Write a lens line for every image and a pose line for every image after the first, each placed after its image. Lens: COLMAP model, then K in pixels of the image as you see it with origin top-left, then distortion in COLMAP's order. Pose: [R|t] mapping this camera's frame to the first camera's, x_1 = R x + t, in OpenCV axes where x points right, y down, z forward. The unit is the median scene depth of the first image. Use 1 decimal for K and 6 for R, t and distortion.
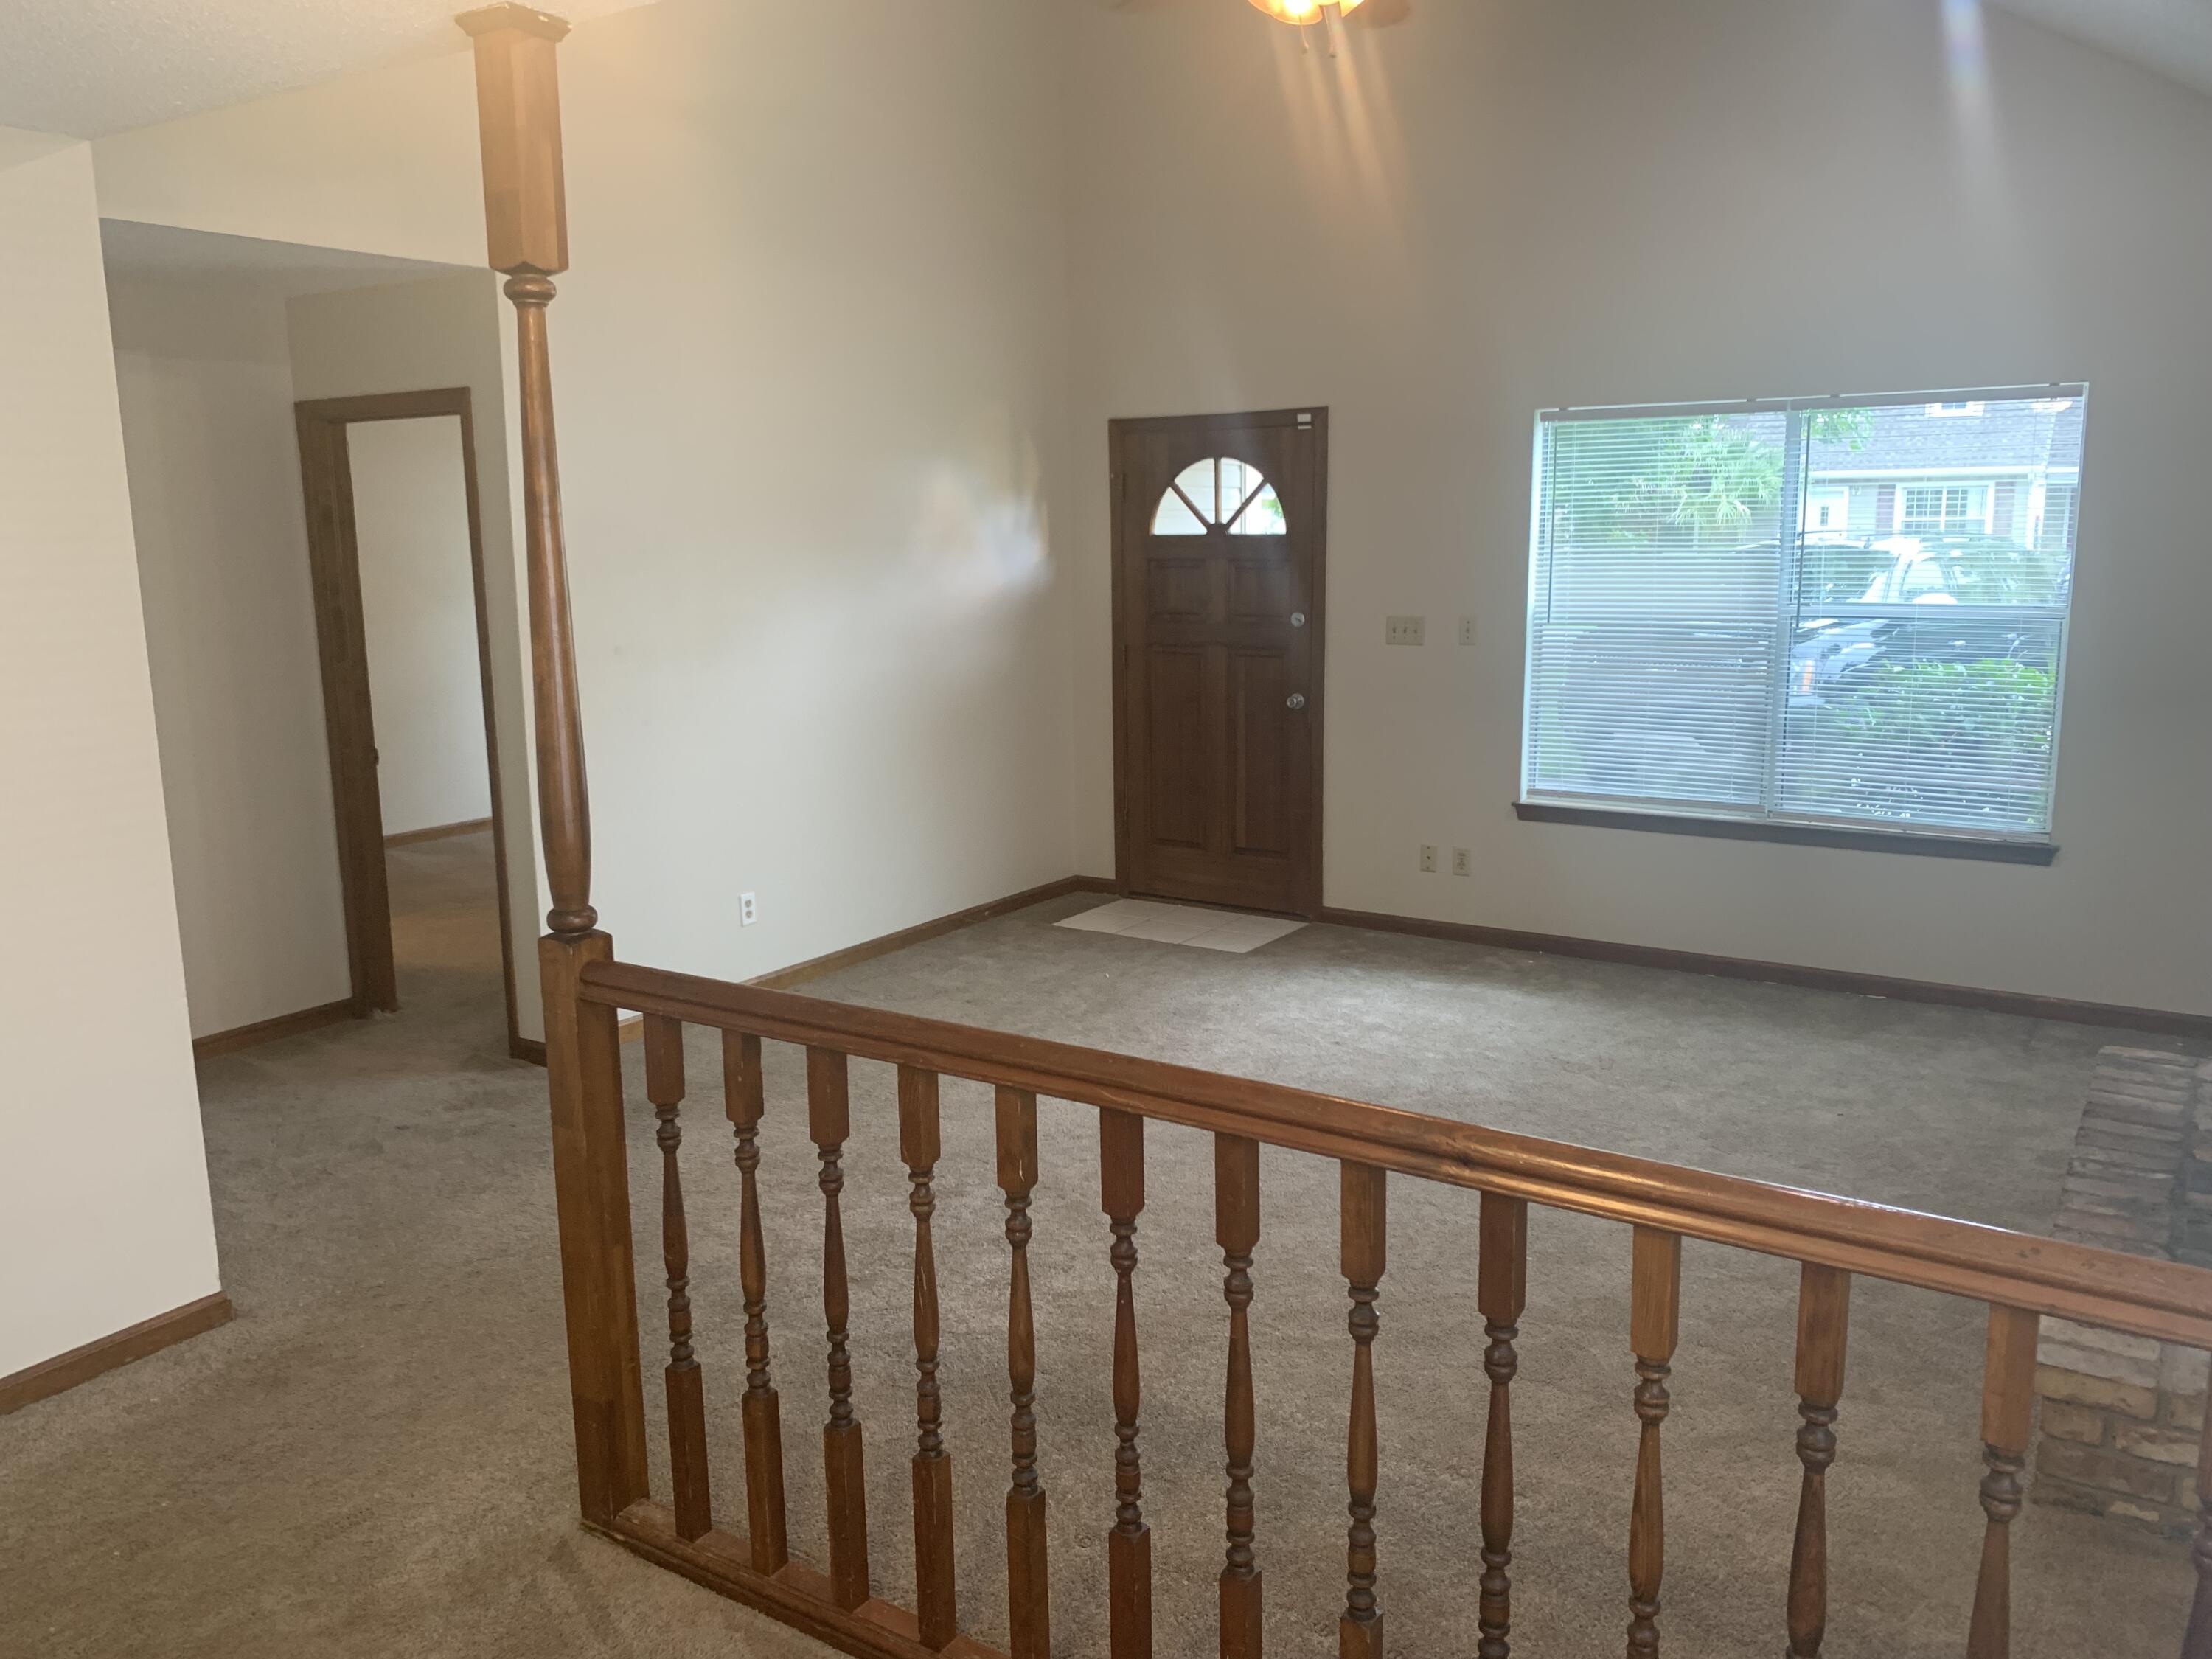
lens RADIAL K [[1704.1, 0, 1107.0], [0, 1704.1, 834.9], [0, 0, 1]] dist [0.036863, -0.022752]
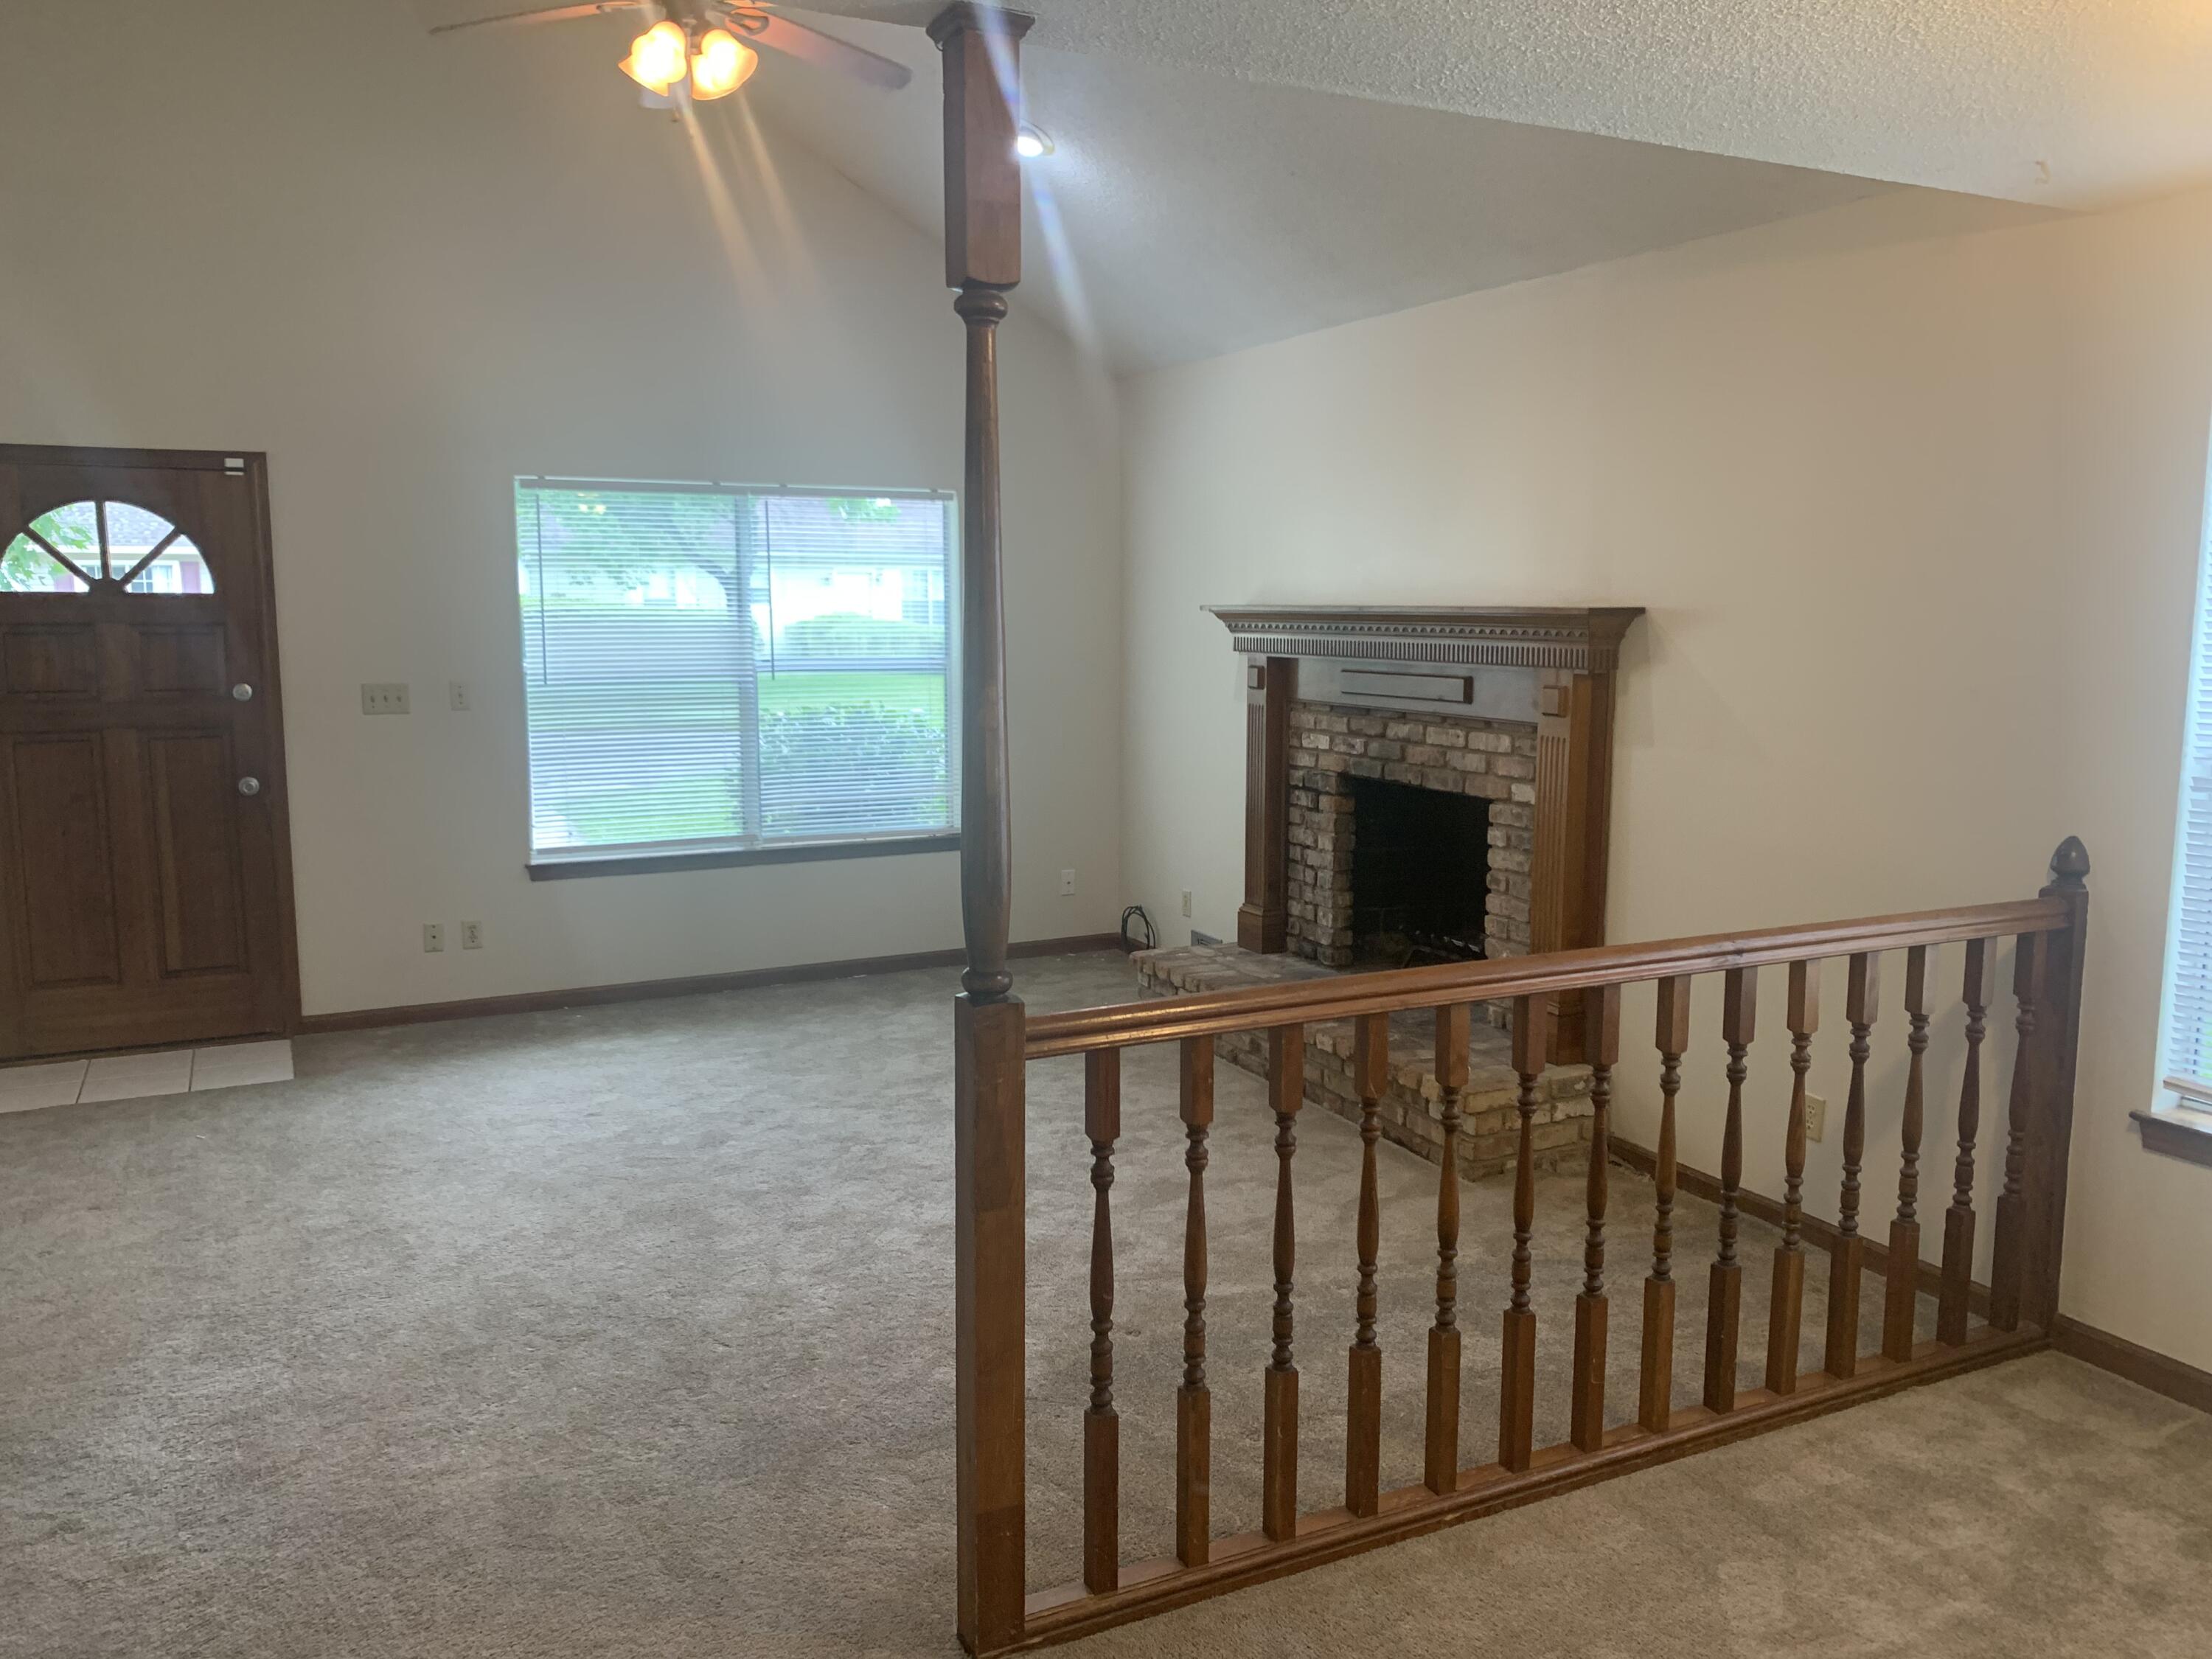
lens RADIAL K [[1704.1, 0, 1123.5], [0, 1704.1, 827.0], [0, 0, 1]] dist [0.036863, -0.022752]
pose [[0.489659, -0.104208, 0.865664, -0.440357], [0.149932, 0.988107, 0.034139, -0.022053], [-0.858926, 0.113075, 0.499460, 0.192607]]
